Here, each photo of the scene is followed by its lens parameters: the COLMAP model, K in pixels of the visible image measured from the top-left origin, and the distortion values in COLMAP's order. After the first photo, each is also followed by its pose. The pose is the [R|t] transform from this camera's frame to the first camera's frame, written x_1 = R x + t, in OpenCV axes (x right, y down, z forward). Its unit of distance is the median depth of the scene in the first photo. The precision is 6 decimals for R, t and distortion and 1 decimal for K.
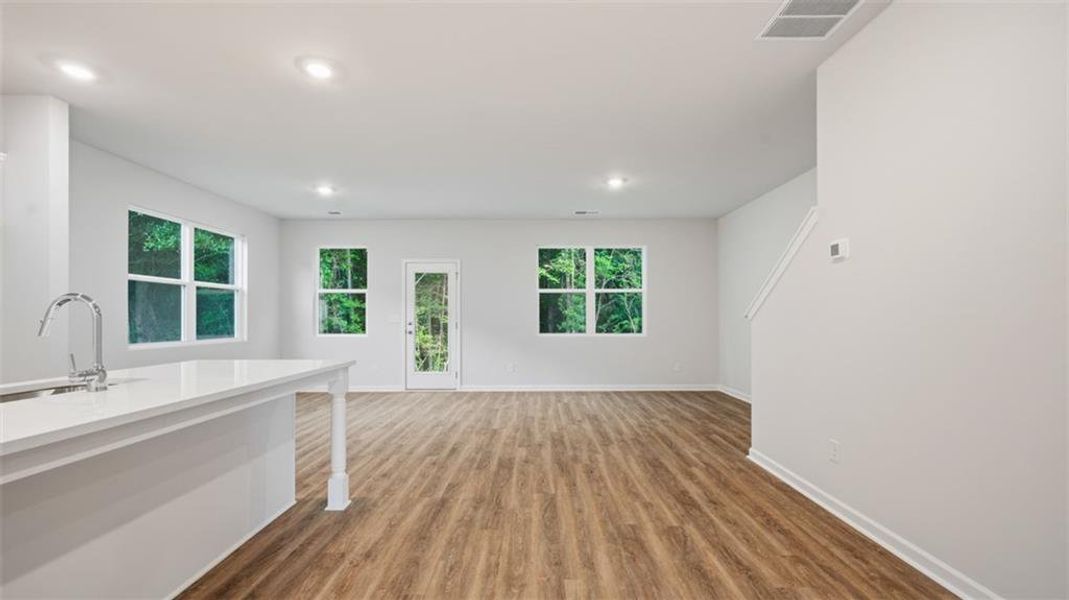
lens RADIAL K [[434.7, 0, 535.3], [0, 434.7, 315.9], [0, 0, 1]] dist [-0.000576, -0.000072]
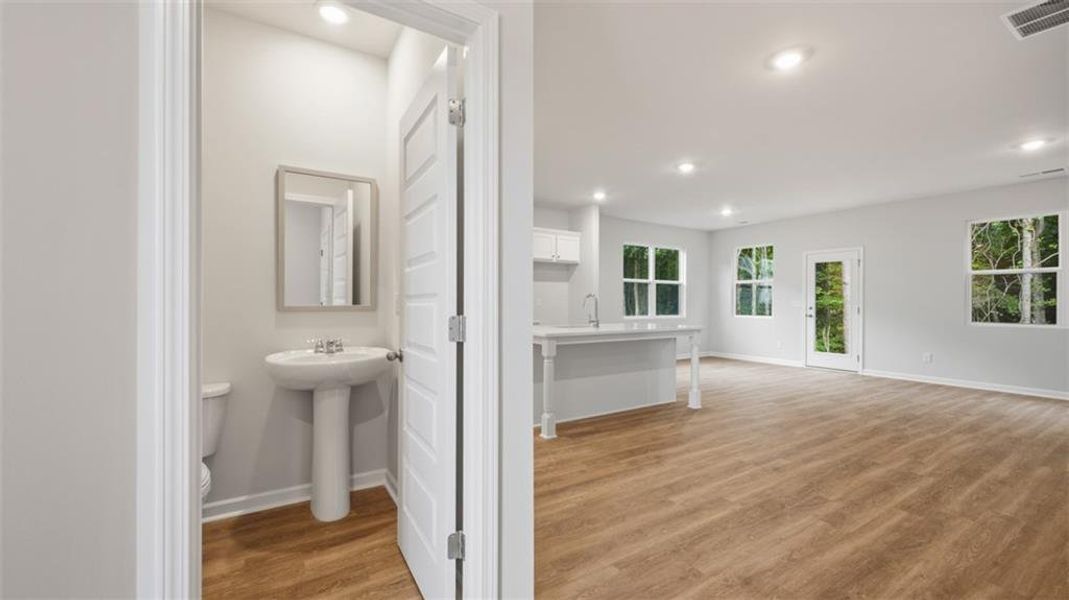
lens RADIAL K [[422.5, 0, 534.5], [0, 422.5, 300.0], [0, 0, 1]] dist [-0.002649, -0.000175]
pose [[0.528613, 0.001245, -0.848862, 0.304708], [-0.002518, 0.999997, -0.000102, -0.001884], [0.848859, 0.002192, 0.528614, -0.219081]]
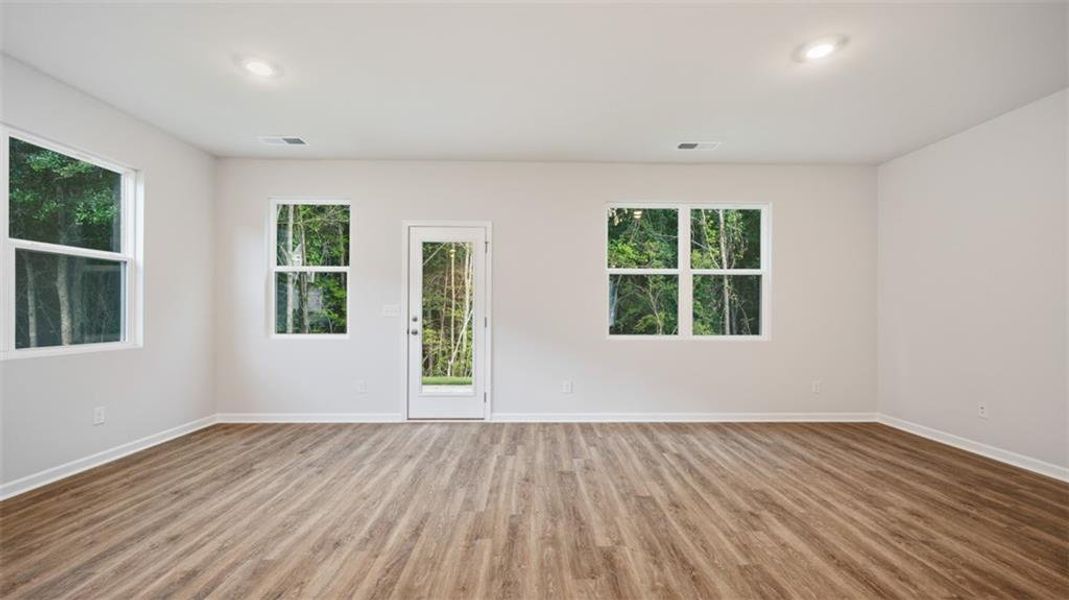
lens RADIAL K [[421.3, 0, 537.7], [0, 421.3, 310.0], [0, 0, 1]] dist [-0.001005, -0.000312]
pose [[0.999793, 0.006429, 0.019283, -0.131803], [-0.006471, 0.999977, 0.002133, 0.001990], [-0.019269, -0.002258, 0.999812, 0.413556]]
